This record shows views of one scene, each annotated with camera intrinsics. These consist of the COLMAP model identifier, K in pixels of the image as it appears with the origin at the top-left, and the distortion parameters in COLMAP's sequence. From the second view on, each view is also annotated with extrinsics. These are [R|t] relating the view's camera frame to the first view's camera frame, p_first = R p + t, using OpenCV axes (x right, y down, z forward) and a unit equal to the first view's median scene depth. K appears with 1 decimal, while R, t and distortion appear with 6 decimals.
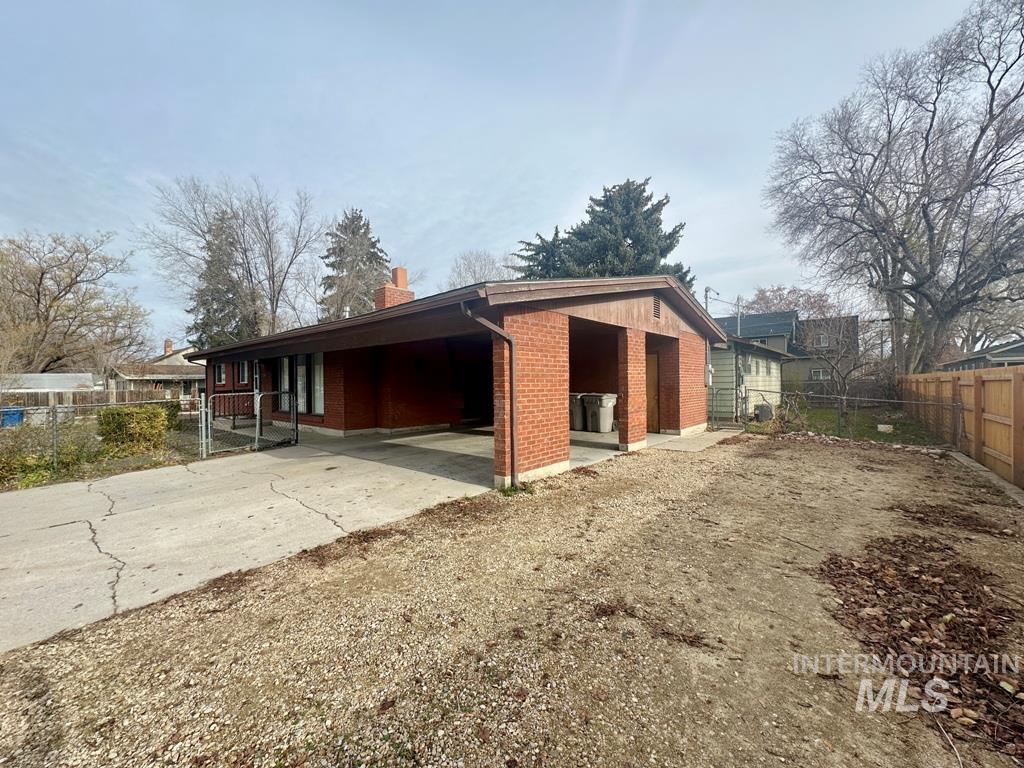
lens RADIAL K [[410.3, 0, 512.0], [0, 410.3, 384.0], [0, 0, 1]] dist [-0.001173, -0.000060]
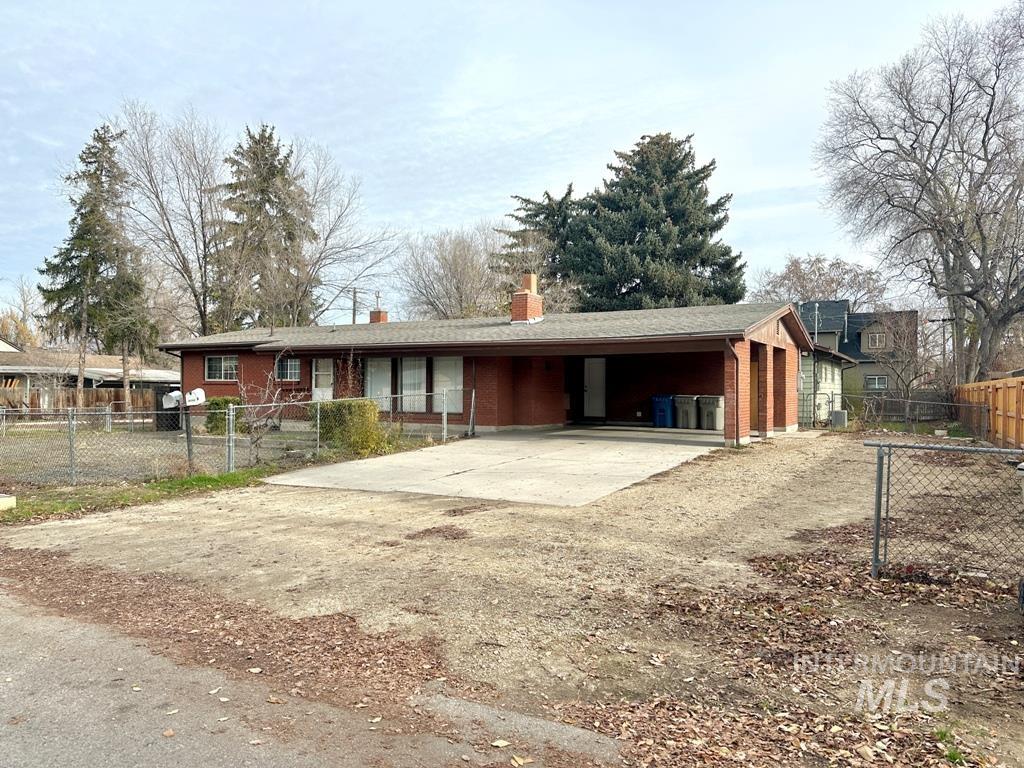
lens RADIAL K [[696.4, 0, 512.0], [0, 696.4, 384.0], [0, 0, 1]] dist [0.036006, -0.040902]
pose [[0.983982, 0.014972, 0.177638, -0.244471], [-0.013003, 0.999841, -0.012243, 0.008018], [-0.177793, 0.009737, 0.984020, -0.284182]]
